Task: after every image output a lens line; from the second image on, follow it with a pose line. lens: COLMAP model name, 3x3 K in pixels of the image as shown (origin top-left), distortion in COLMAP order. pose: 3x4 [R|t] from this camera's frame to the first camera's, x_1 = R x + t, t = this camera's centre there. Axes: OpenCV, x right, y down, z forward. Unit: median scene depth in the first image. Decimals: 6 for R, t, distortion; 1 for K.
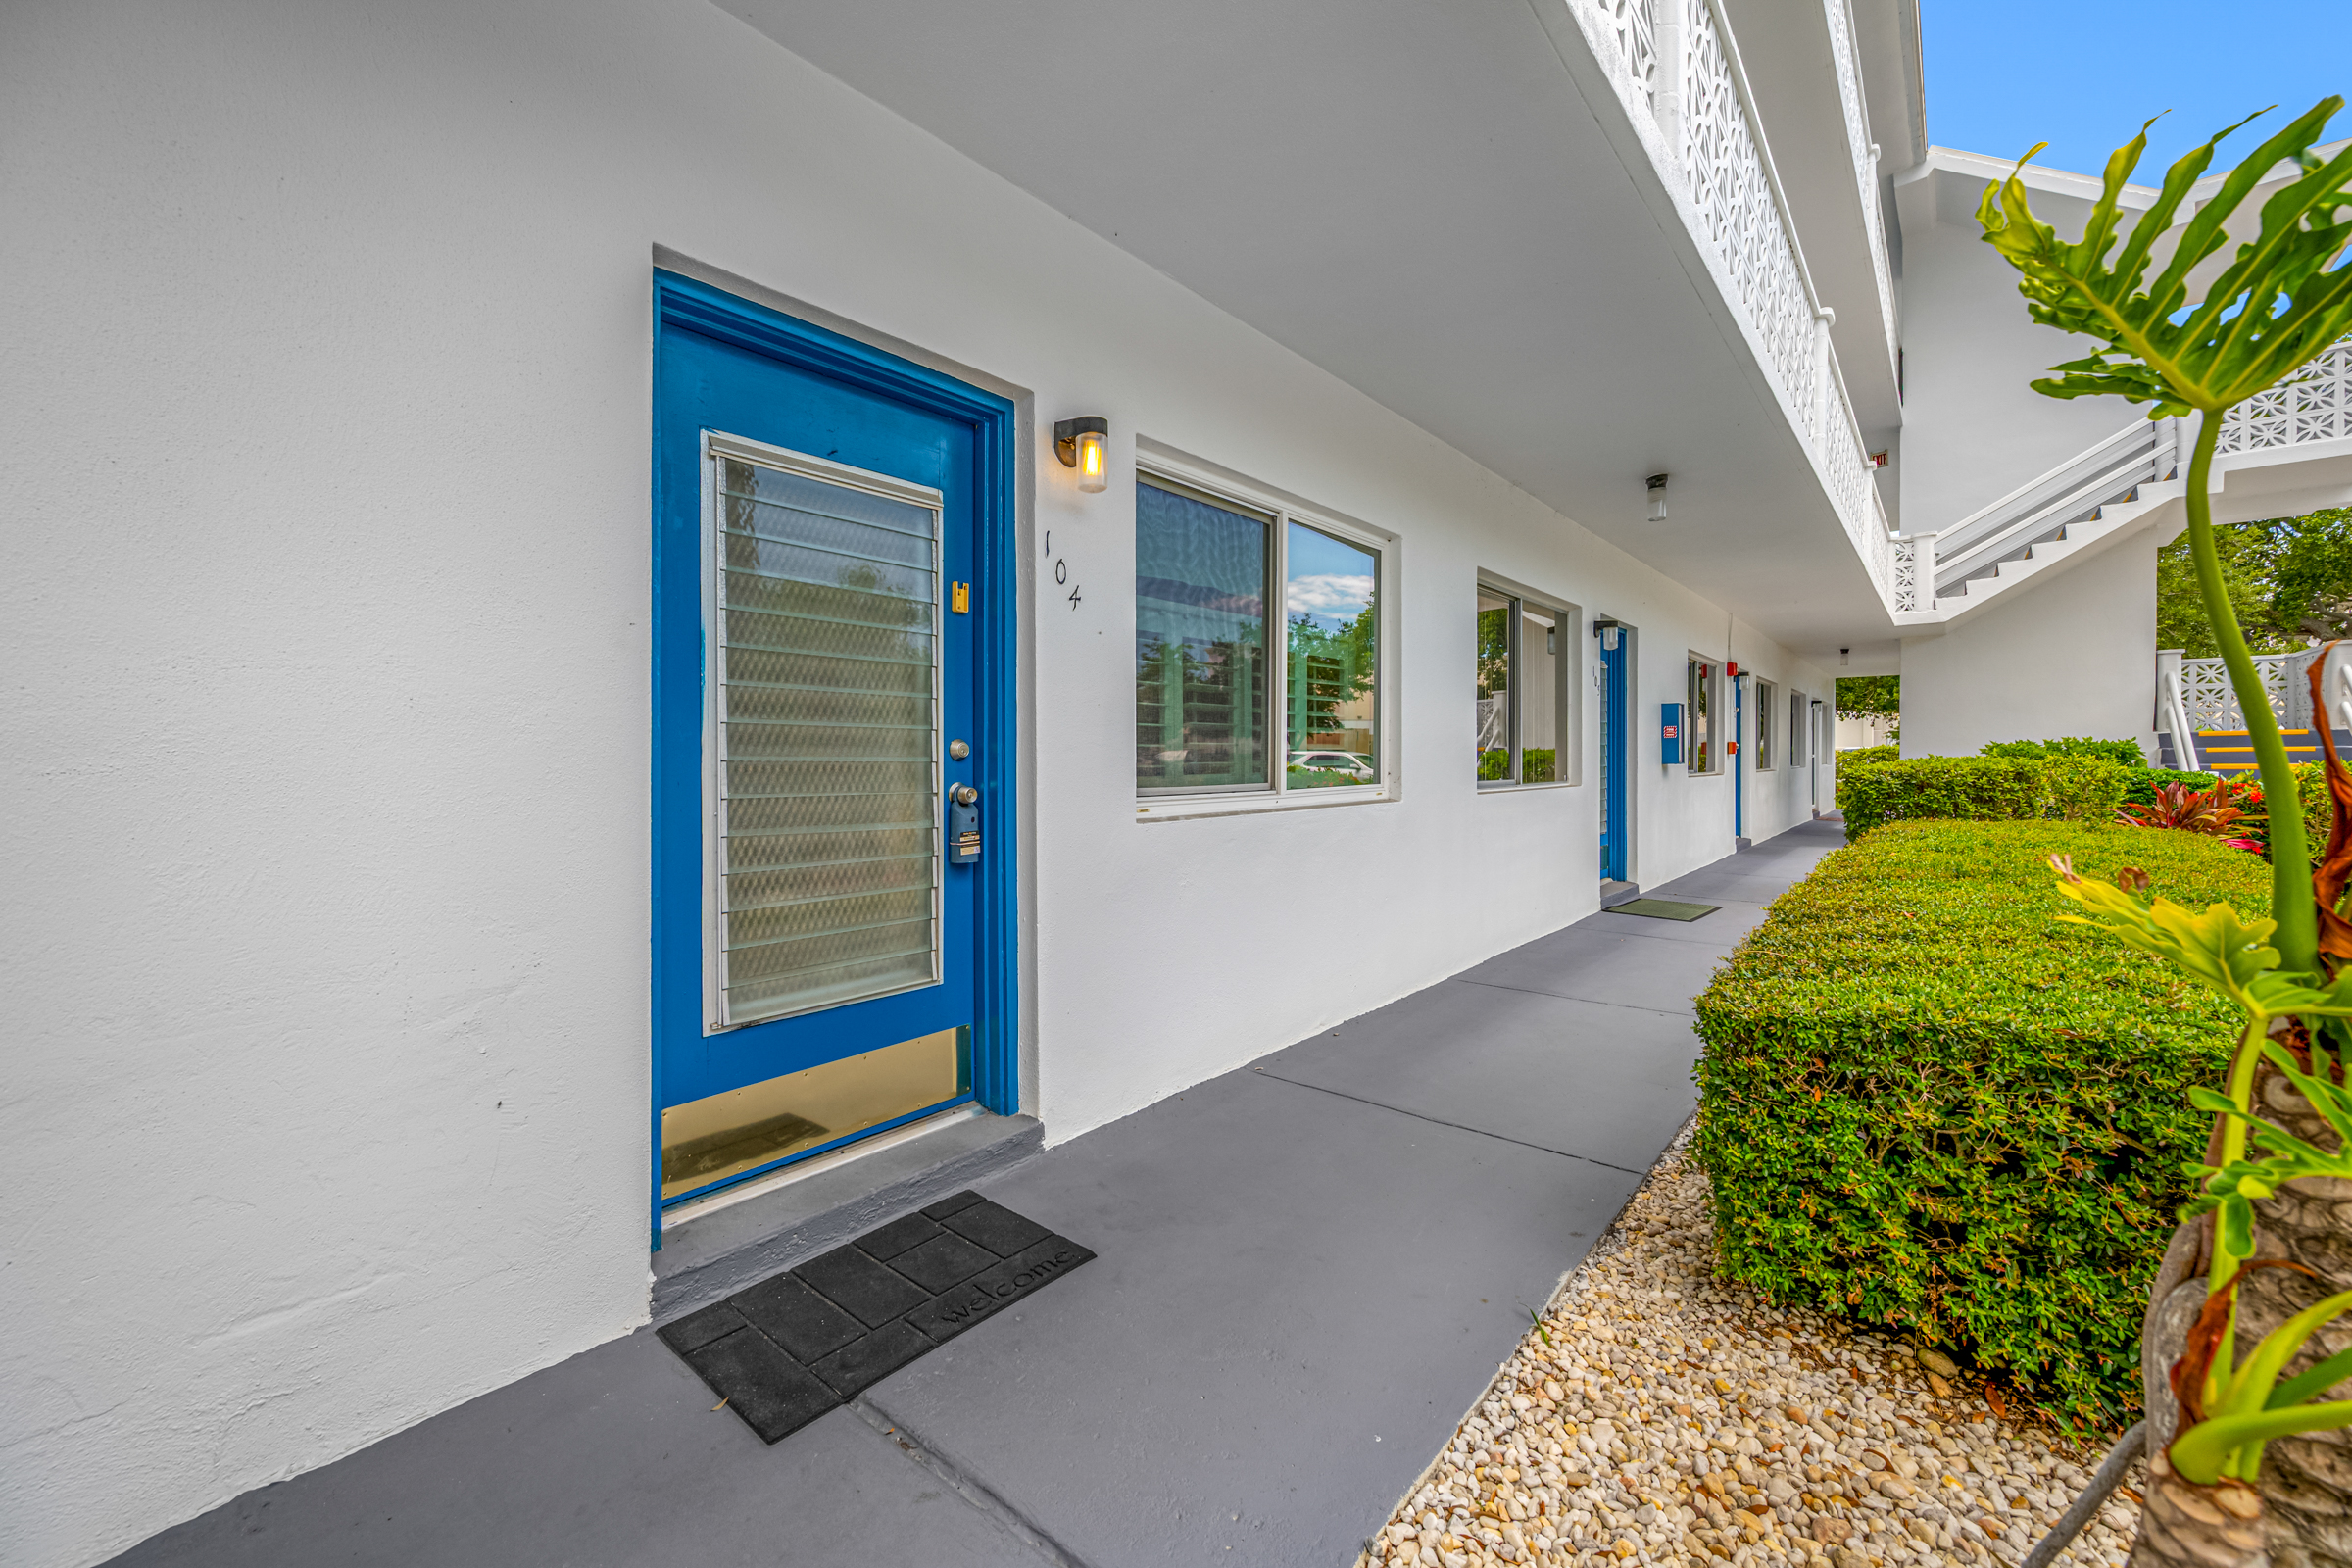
lens RADIAL K [[940.7, 0, 1176.0], [0, 940.7, 784.0], [0, 0, 1]] dist [0.000614, 0.000041]
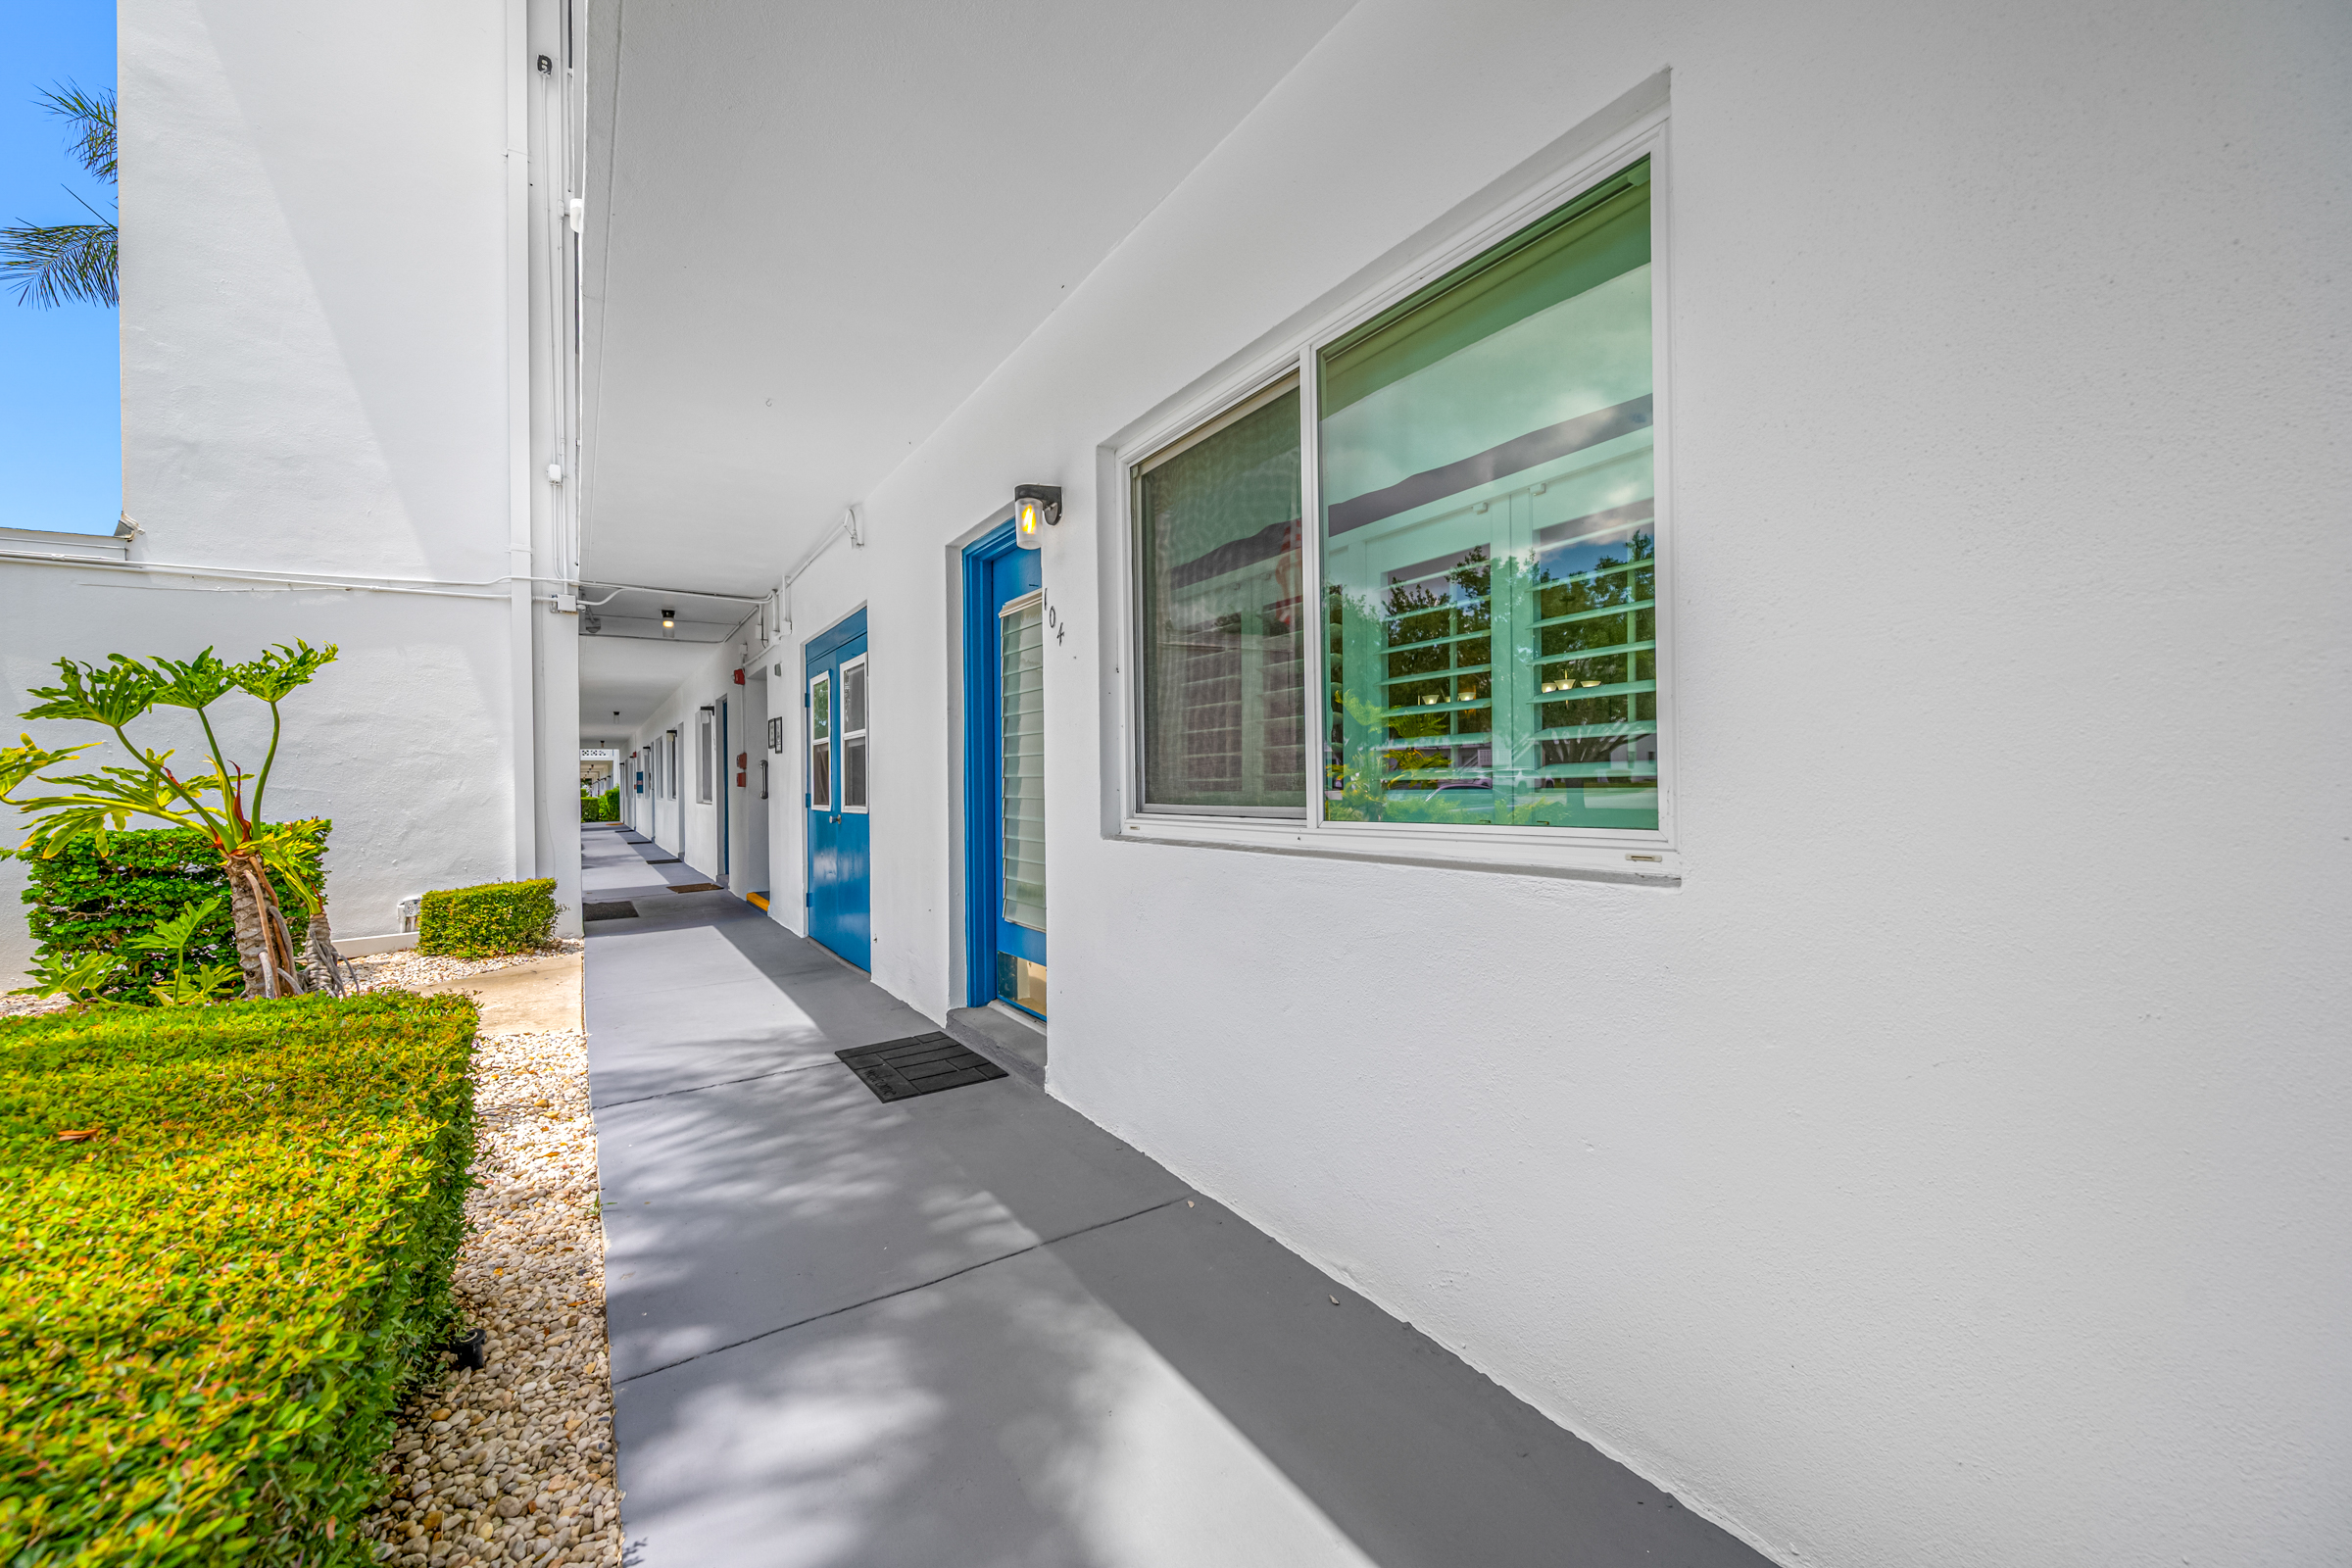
lens RADIAL K [[940.7, 0, 1176.0], [0, 940.7, 784.0], [0, 0, 1]] dist [0.000614, 0.000041]
pose [[-0.308685, 0.012438, -0.951083, 0.919643], [-0.003726, 0.999891, 0.014286, -0.031257], [0.951157, 0.007954, -0.308605, 1.448464]]
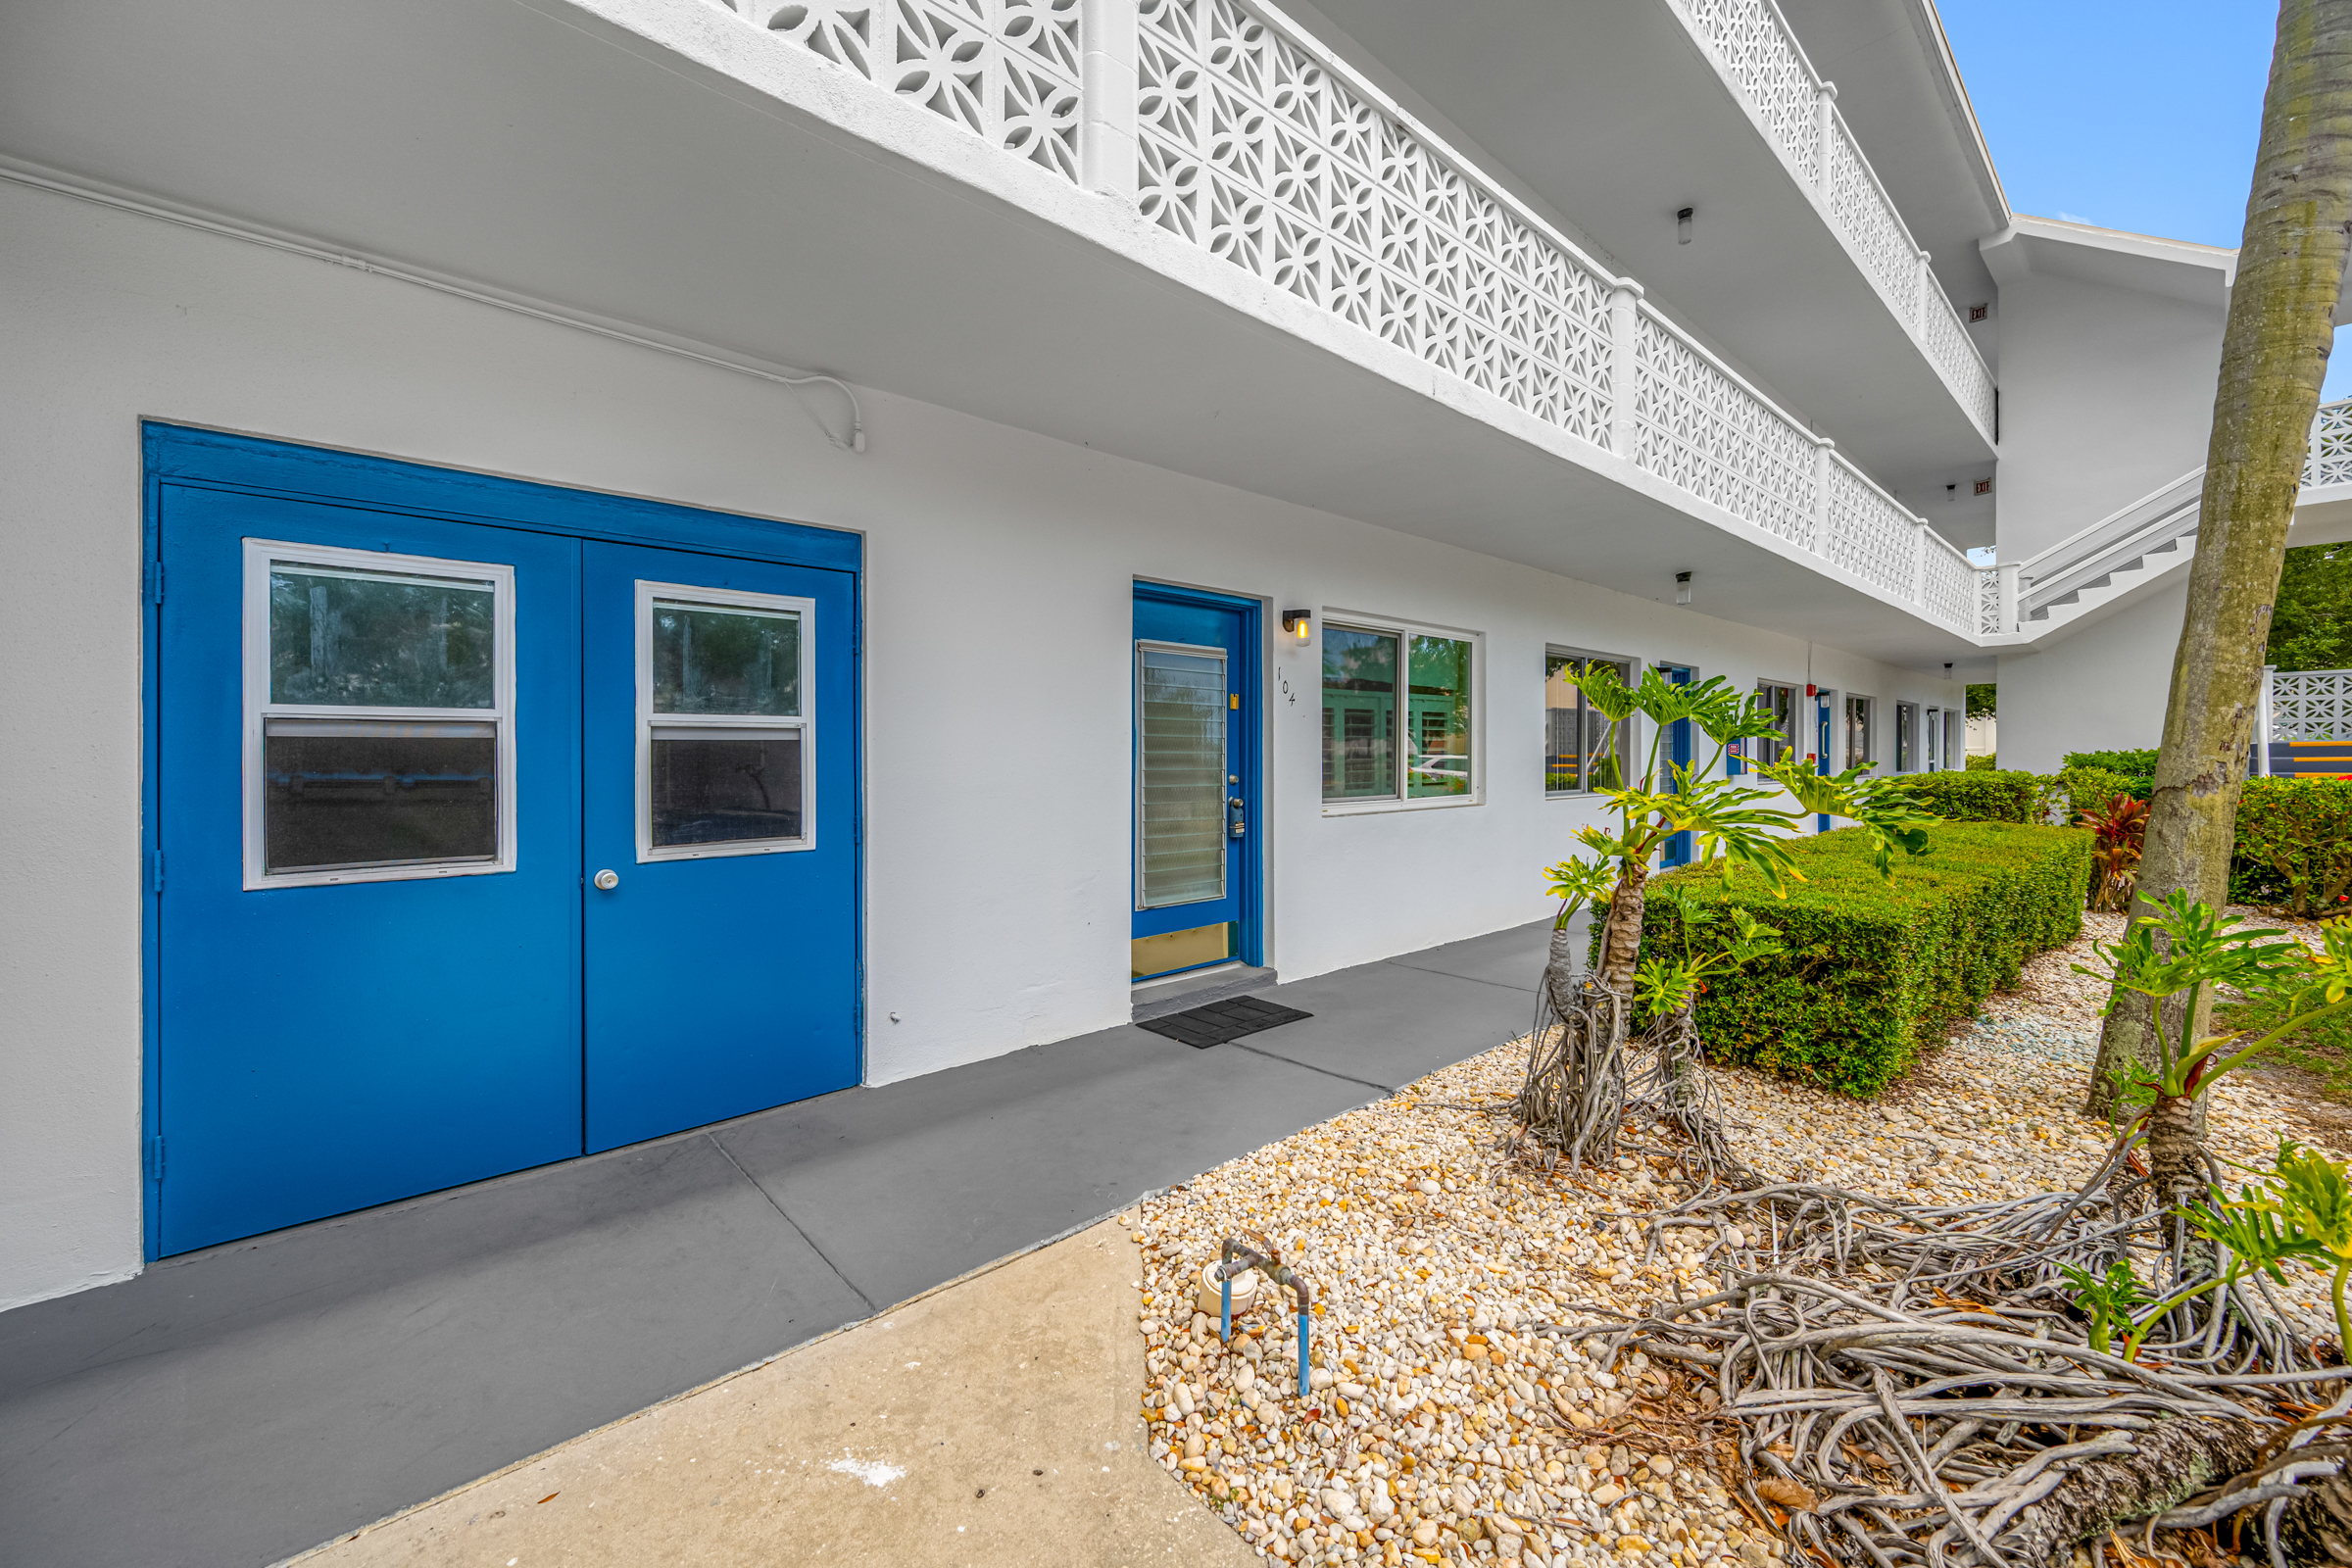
lens RADIAL K [[920.8, 0, 1161.9], [0, 920.8, 778.7], [0, 0, 1]] dist [-0.001179, -0.000066]
pose [[0.988059, 0.001010, -0.154071, -0.077922], [-0.001684, 0.999990, -0.004243, -0.027511], [0.154065, 0.004452, 0.988051, -0.868276]]
